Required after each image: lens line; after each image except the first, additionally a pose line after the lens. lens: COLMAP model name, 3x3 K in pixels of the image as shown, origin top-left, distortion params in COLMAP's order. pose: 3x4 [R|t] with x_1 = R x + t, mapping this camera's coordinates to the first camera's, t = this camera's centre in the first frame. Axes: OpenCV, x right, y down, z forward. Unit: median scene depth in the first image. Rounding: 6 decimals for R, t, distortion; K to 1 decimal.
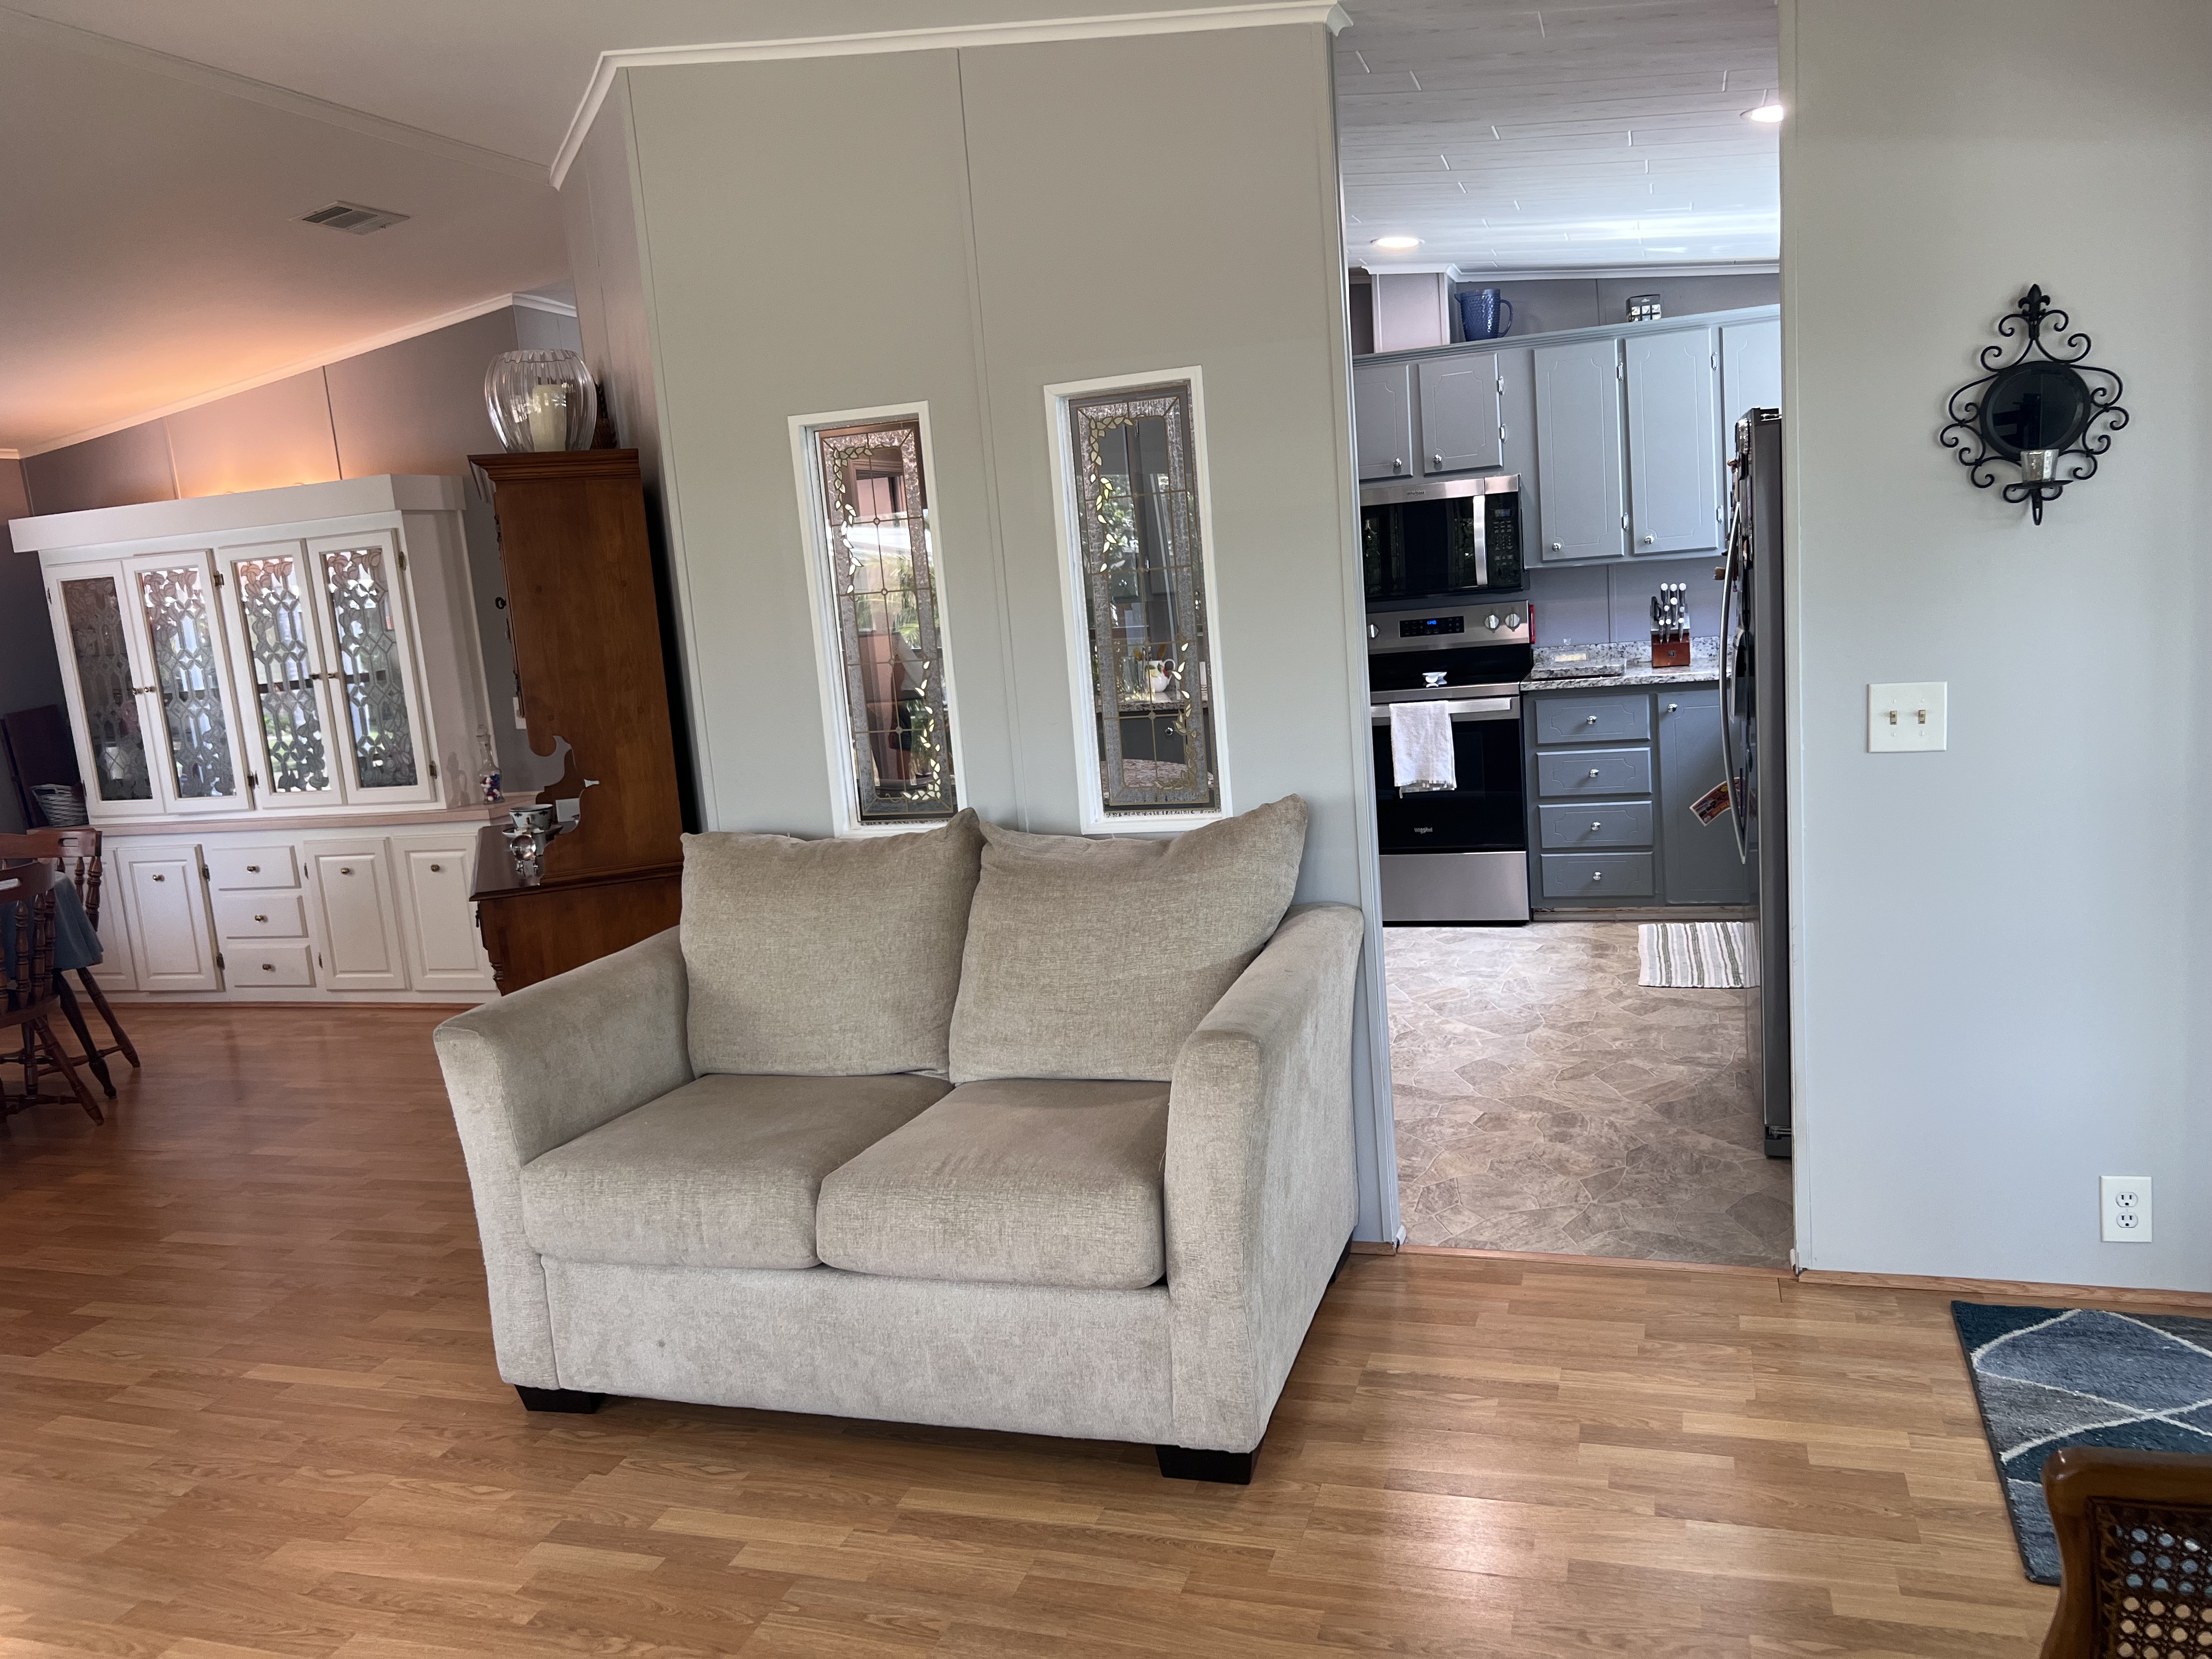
lens RADIAL K [[1668.1, 0, 1104.7], [0, 1668.1, 824.6], [0, 0, 1]] dist [0.044672, -0.051645]
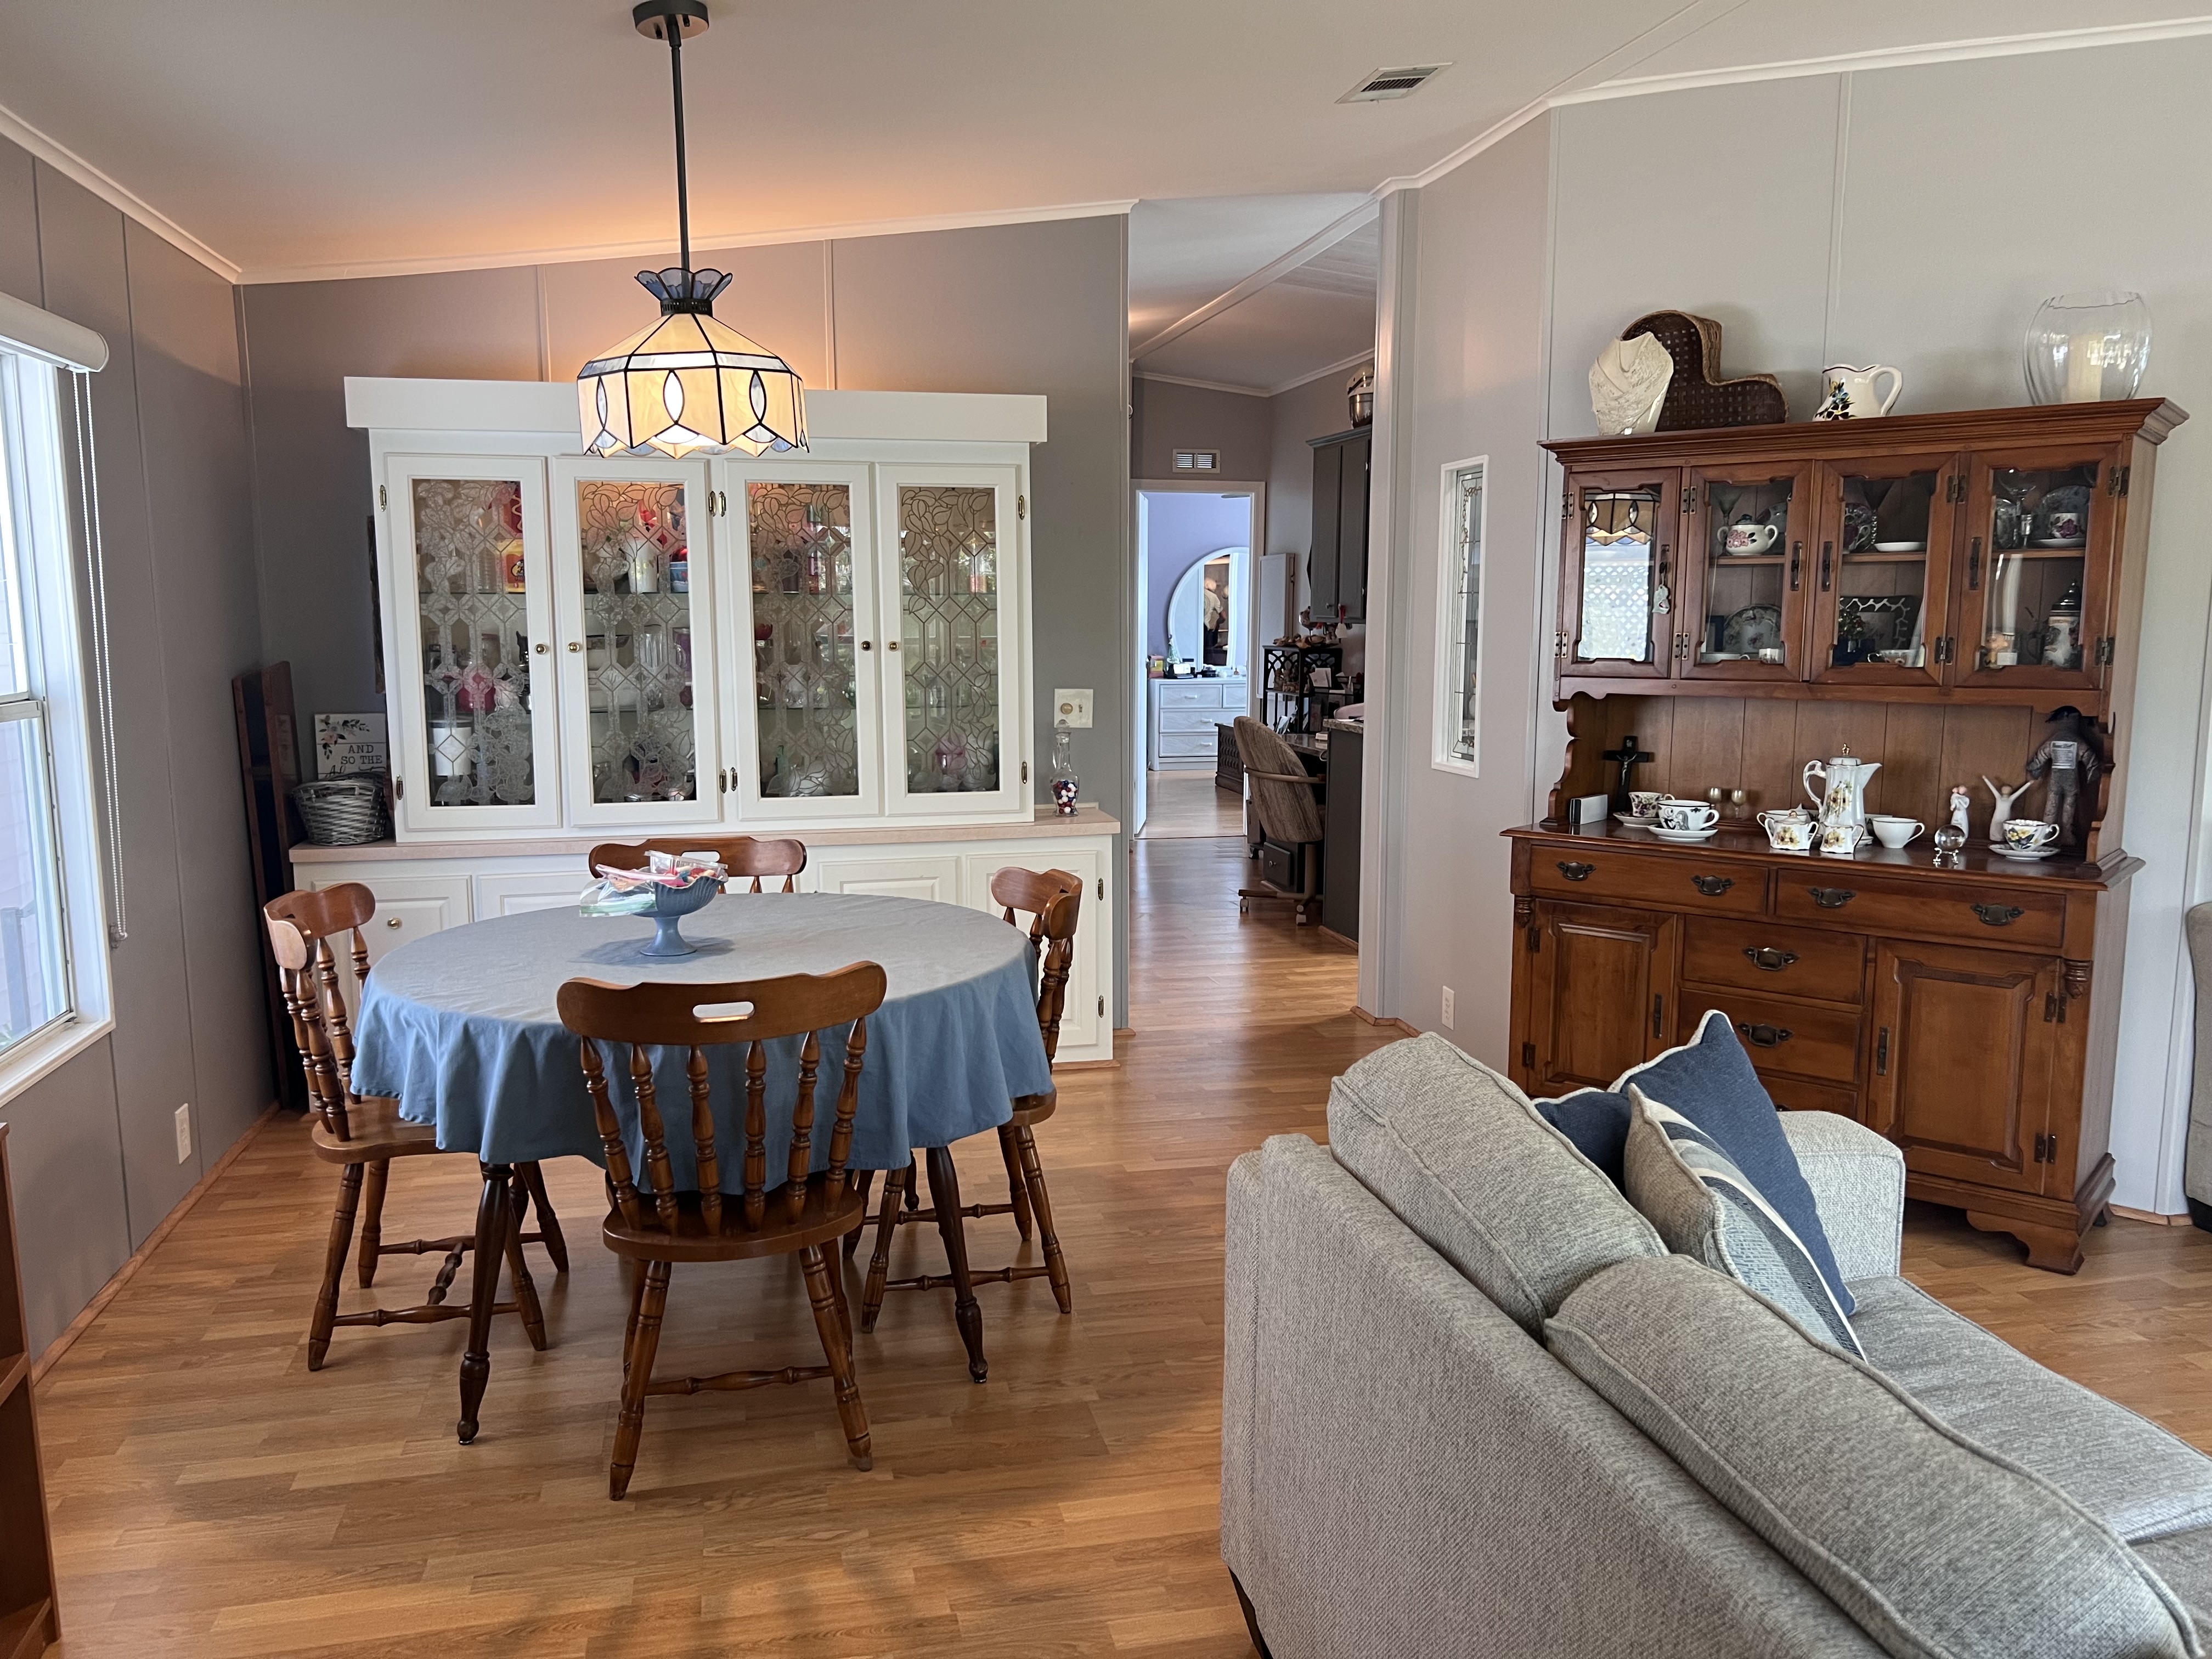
lens RADIAL K [[1668.1, 0, 1114.0], [0, 1668.1, 840.8], [0, 0, 1]] dist [0.044672, -0.051645]
pose [[0.853971, 0.009440, 0.520235, -0.728603], [0.010116, 0.999345, -0.034740, 0.026614], [-0.520222, 0.034929, 0.853316, 0.287147]]
